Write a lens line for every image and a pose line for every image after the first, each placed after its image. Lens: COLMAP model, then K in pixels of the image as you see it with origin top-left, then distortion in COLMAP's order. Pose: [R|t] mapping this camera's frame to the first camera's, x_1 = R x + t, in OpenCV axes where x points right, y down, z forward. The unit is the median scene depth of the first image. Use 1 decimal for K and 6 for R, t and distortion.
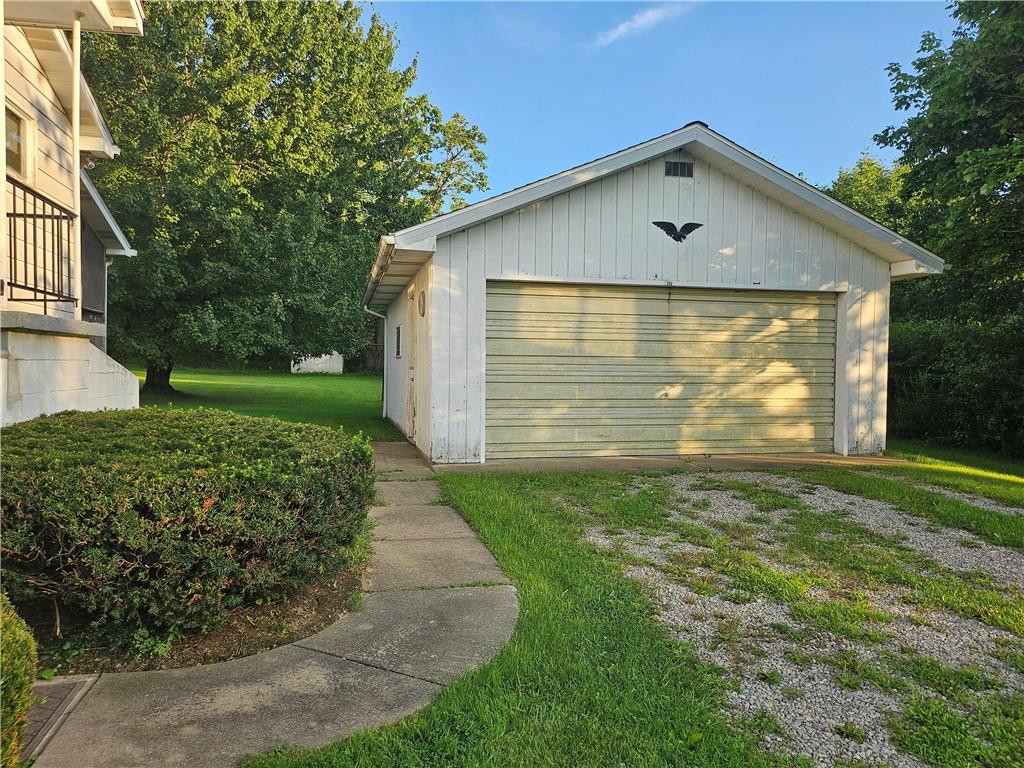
lens RADIAL K [[722.2, 0, 515.4], [0, 722.2, 387.2], [0, 0, 1]] dist [0.014578, -0.013842]
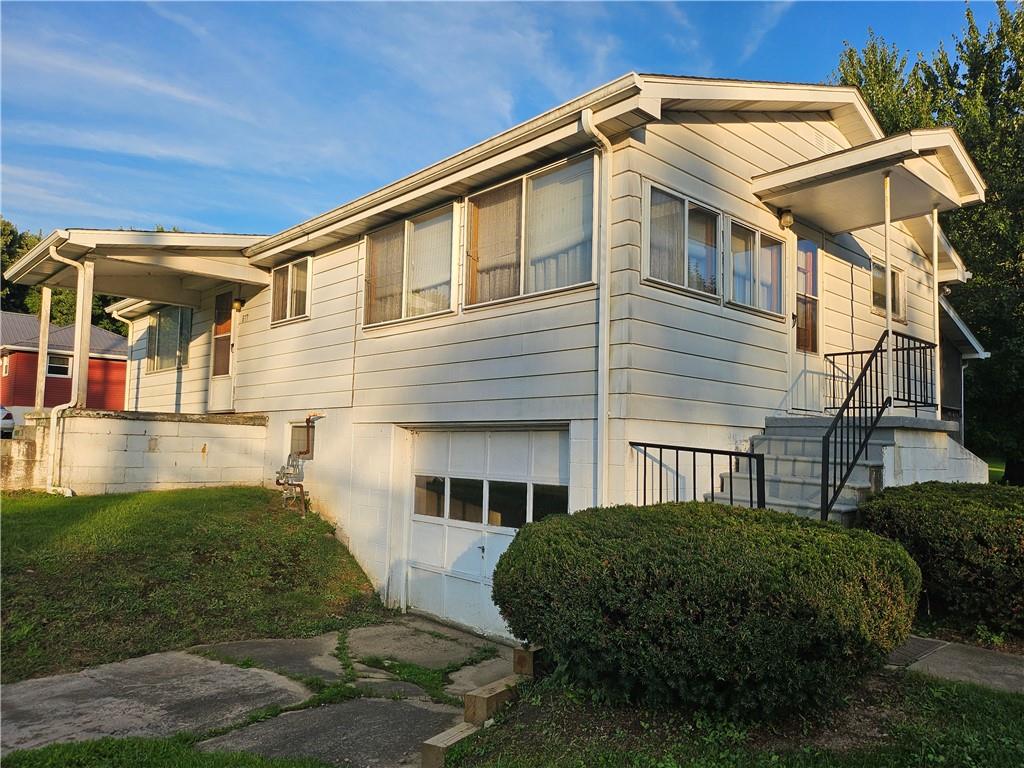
lens RADIAL K [[722.2, 0, 515.6], [0, 722.2, 389.3], [0, 0, 1]] dist [0.014578, -0.013842]
pose [[0.479652, -0.064738, -0.875067, 0.240828], [-0.044826, 0.994164, -0.098120, 0.023091], [0.876313, 0.086290, 0.473951, -0.396639]]
